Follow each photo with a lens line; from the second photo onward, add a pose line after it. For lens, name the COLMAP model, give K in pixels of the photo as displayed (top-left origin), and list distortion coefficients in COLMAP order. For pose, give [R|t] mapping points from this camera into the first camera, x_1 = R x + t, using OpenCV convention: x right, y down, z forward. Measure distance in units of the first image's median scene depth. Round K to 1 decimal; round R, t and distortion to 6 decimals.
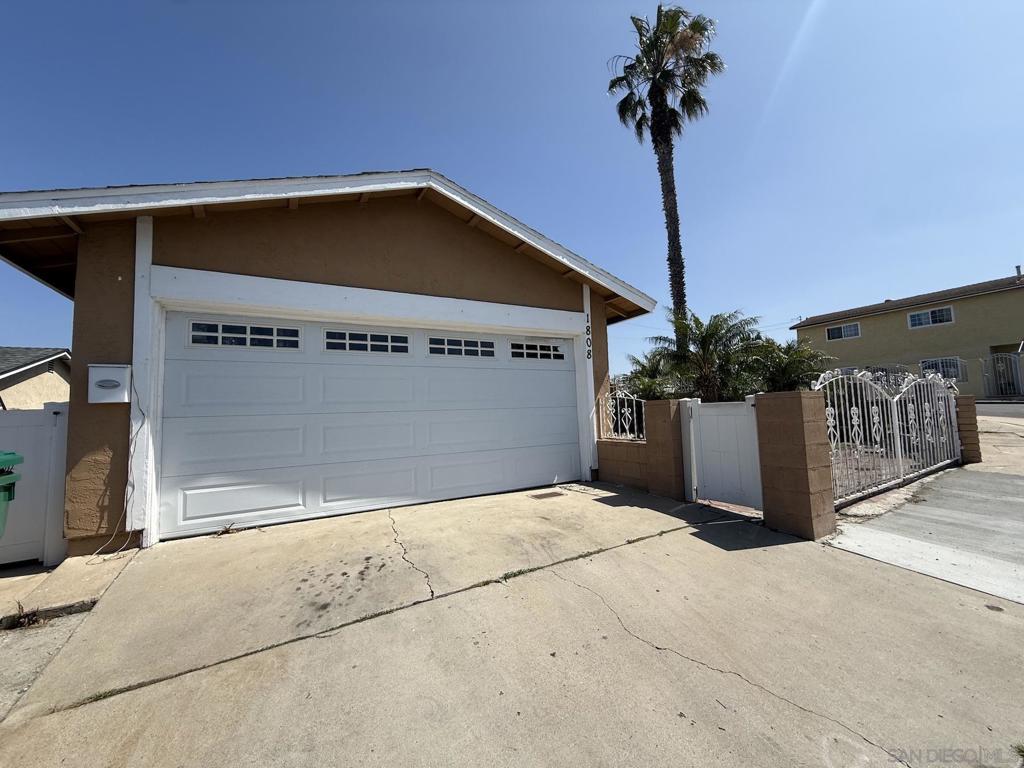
lens RADIAL K [[408.6, 0, 512.0], [0, 408.6, 384.0], [0, 0, 1]] dist [-0.000235, 0.000188]
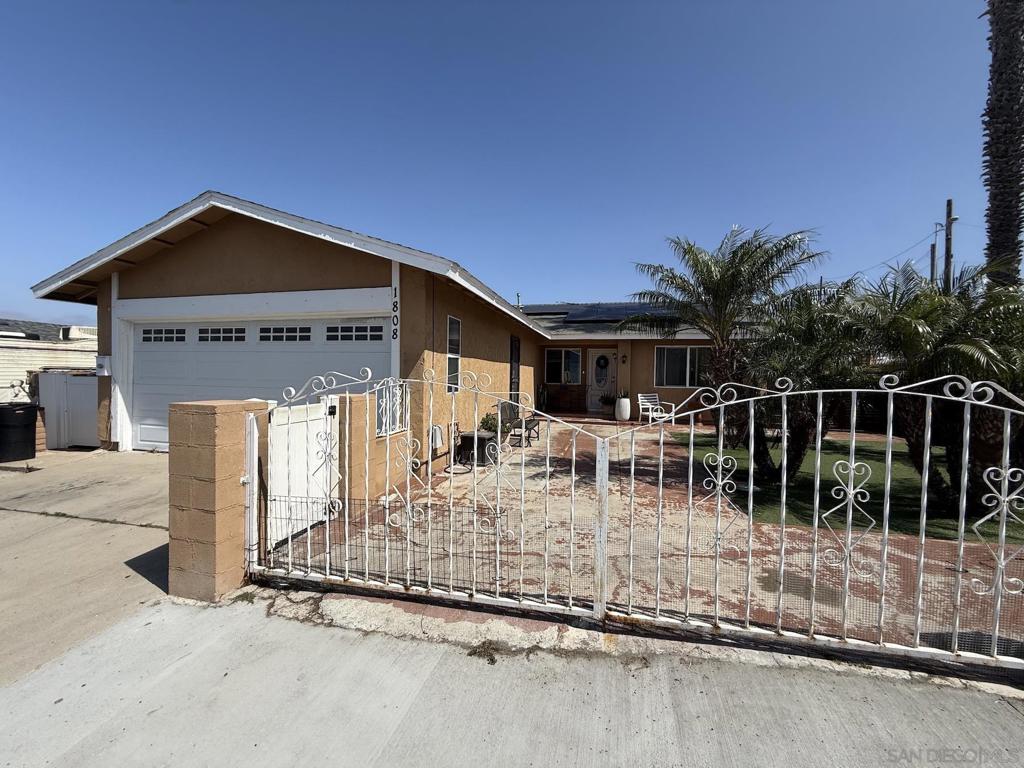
lens RADIAL K [[408.6, 0, 512.0], [0, 408.6, 384.0], [0, 0, 1]] dist [-0.000235, 0.000188]
pose [[0.720098, 0.064232, -0.690893, 1.414958], [0.009176, 0.994738, 0.102044, -0.075736], [0.693812, -0.079822, 0.715719, 0.760656]]
